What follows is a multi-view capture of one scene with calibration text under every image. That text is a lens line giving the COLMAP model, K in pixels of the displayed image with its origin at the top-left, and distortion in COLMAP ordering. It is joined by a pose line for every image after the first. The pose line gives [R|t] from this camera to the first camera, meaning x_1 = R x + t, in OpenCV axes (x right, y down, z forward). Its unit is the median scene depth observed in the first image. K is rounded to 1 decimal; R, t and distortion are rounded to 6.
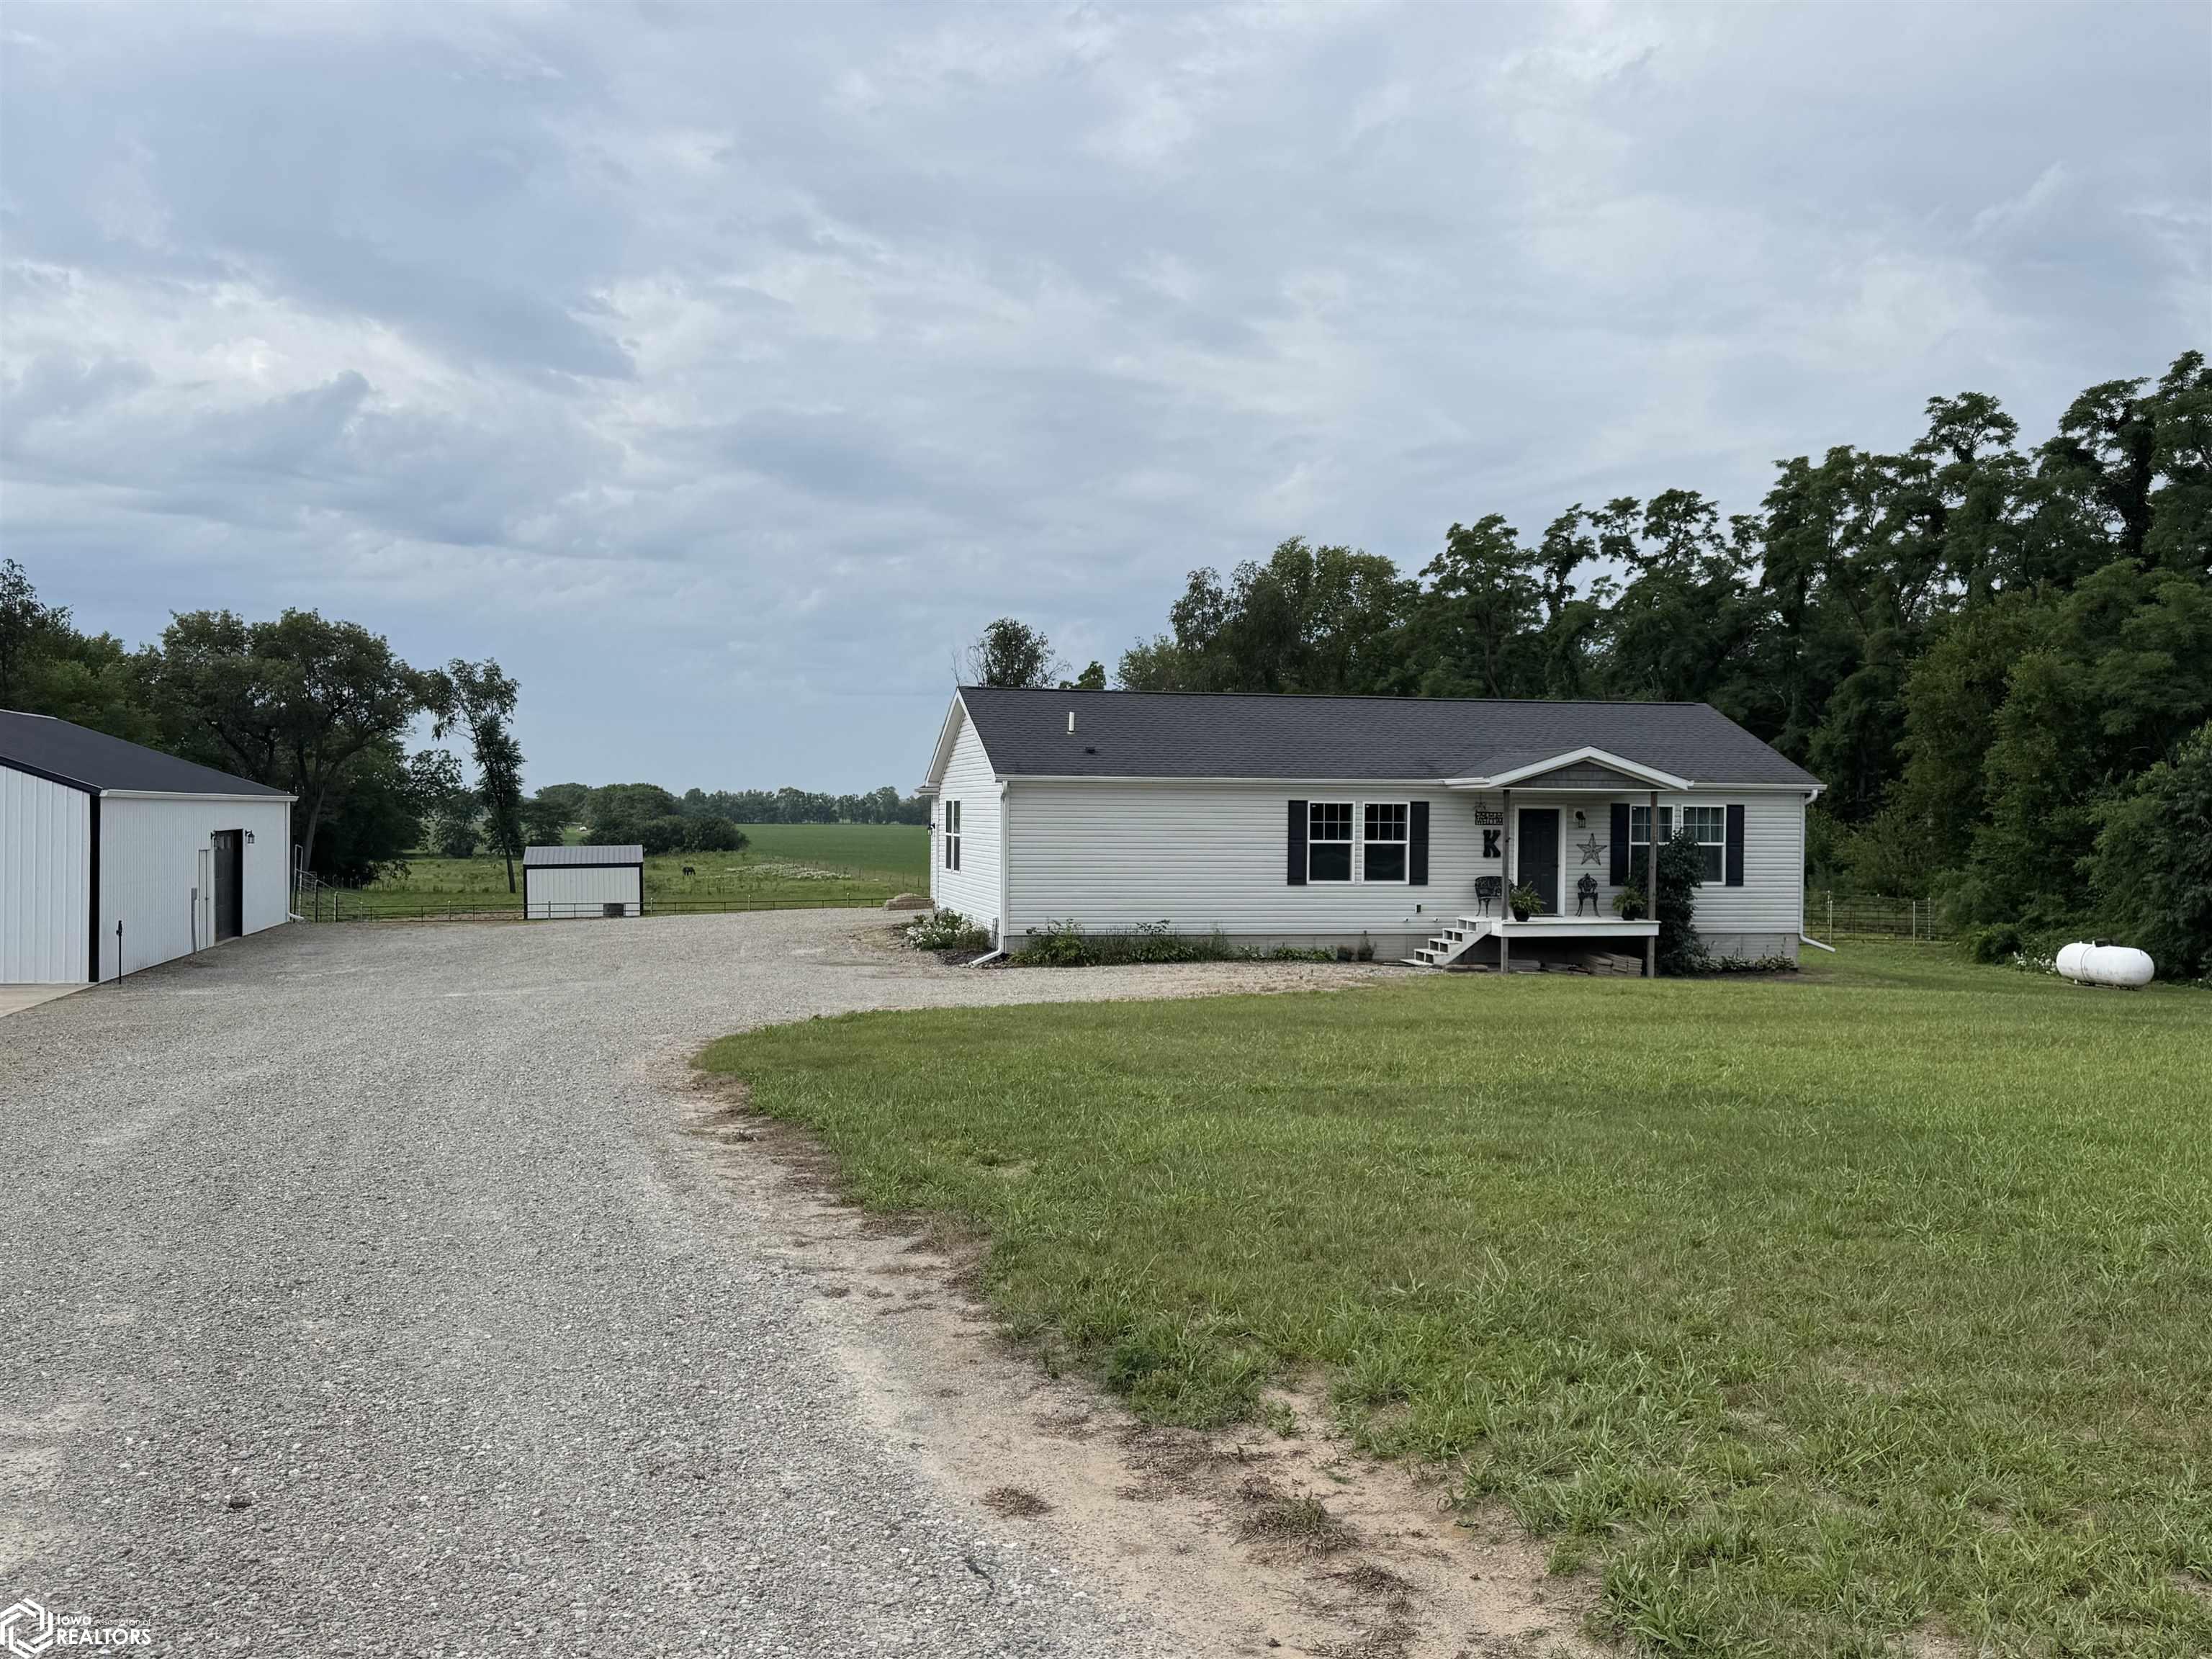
lens RADIAL K [[1960.6, 0, 1113.6], [0, 1960.6, 834.2], [0, 0, 1]] dist [0.155562, -0.301303]
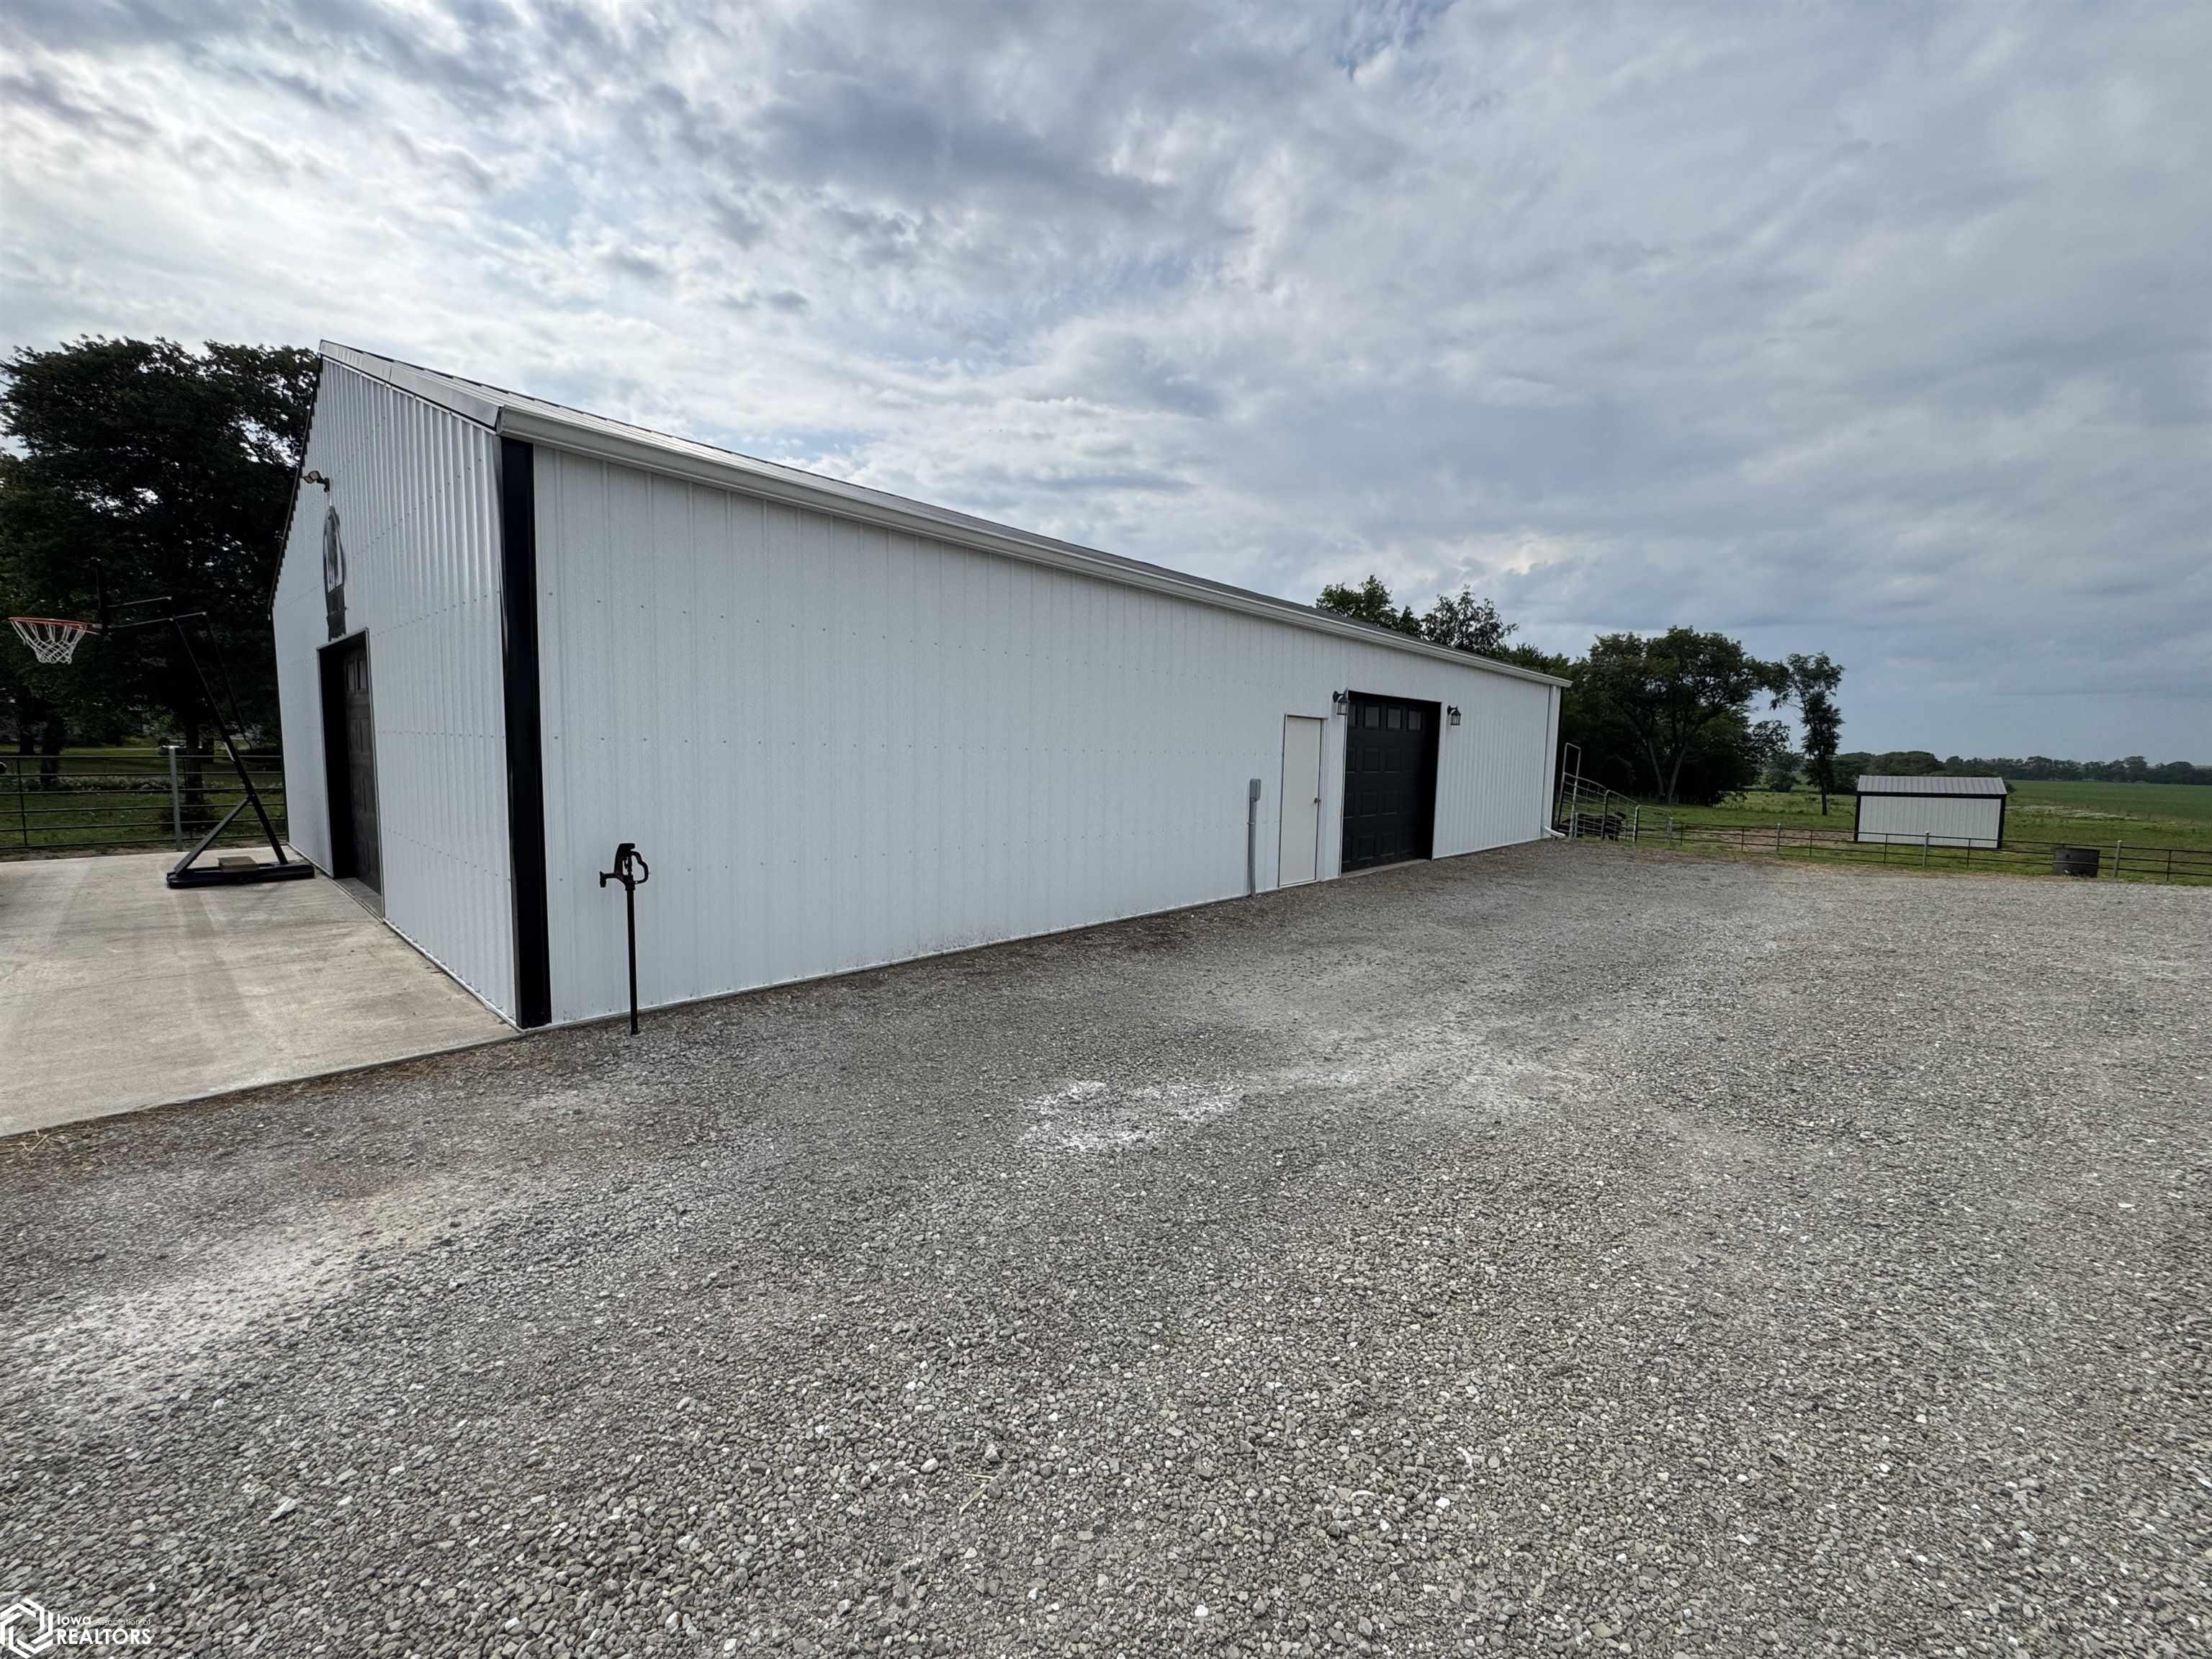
lens RADIAL K [[883.7, 0, 1107.6], [0, 883.7, 832.5], [0, 0, 1]] dist [-0.003061, 0.000258]
pose [[0.565457, 0.080653, -0.820825, -0.138564], [-0.027434, 0.996496, 0.079016, 0.011501], [0.824321, -0.022161, 0.565688, 0.407670]]
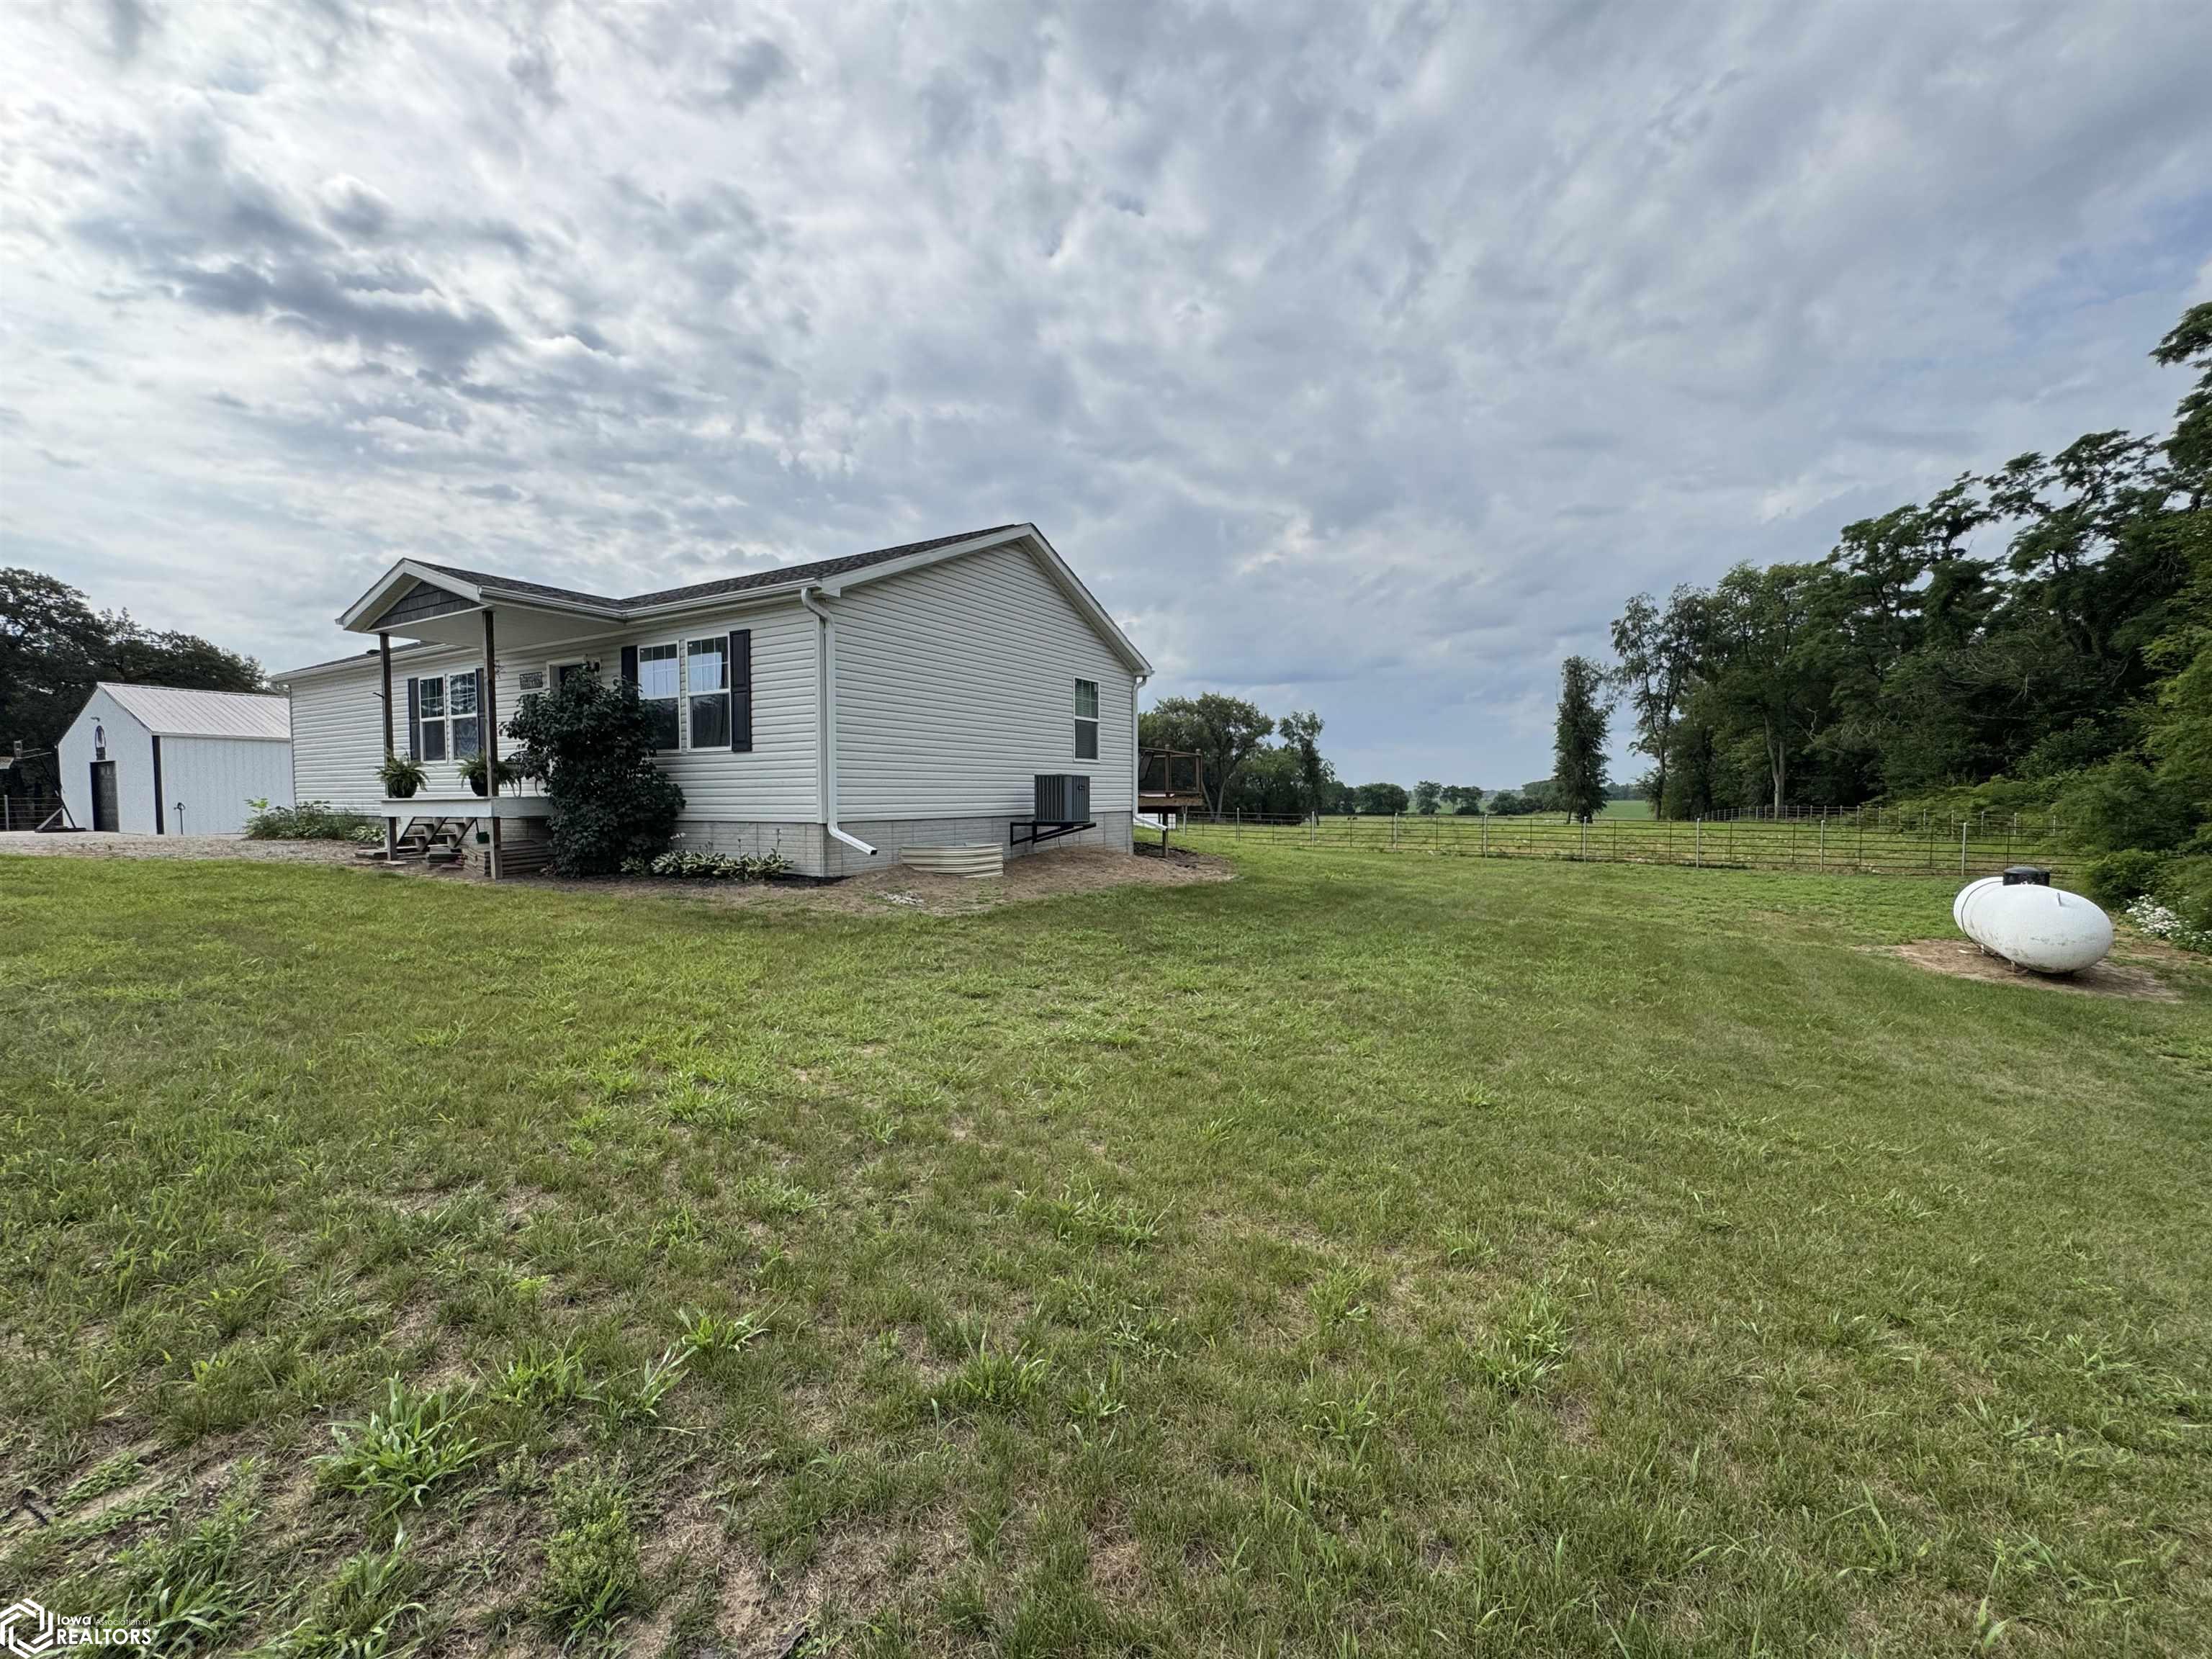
lens RADIAL K [[883.7, 0, 1107.6], [0, 883.7, 832.5], [0, 0, 1]] dist [-0.003061, 0.000258]
pose [[0.729295, 0.014874, -0.684038, 0.288502], [0.003956, 0.999655, 0.025955, 0.021889], [0.684188, -0.021635, 0.728985, 0.411659]]
